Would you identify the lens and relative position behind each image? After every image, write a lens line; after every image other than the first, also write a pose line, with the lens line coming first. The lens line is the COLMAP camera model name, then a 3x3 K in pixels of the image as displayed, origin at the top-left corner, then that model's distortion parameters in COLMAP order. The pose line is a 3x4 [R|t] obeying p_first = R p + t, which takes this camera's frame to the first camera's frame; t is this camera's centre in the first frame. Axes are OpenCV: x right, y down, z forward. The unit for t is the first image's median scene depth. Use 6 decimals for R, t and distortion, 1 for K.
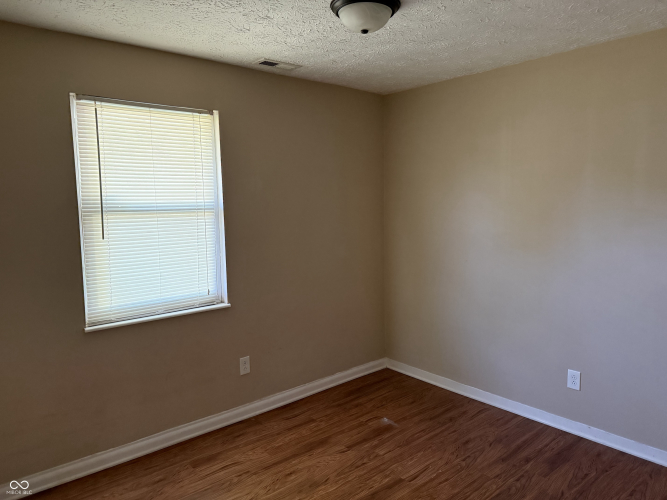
lens RADIAL K [[472.0, 0, 333.5], [0, 472.0, 250.0], [0, 0, 1]] dist [0.008196, -0.000427]
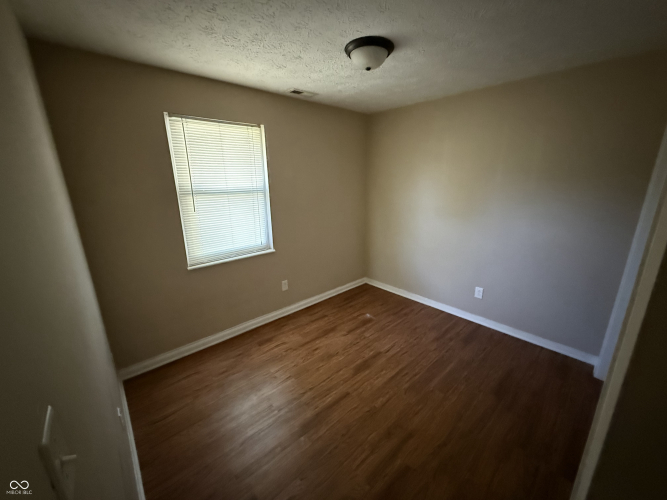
lens RADIAL K [[266.4, 0, 333.5], [0, 266.4, 250.0], [0, 0, 1]] dist [-0.000017, 0.000060]
pose [[0.999531, -0.005378, 0.030148, -0.049497], [0.000574, 0.987574, 0.157155, -0.034209], [-0.030618, -0.157064, 0.987114, 0.086928]]
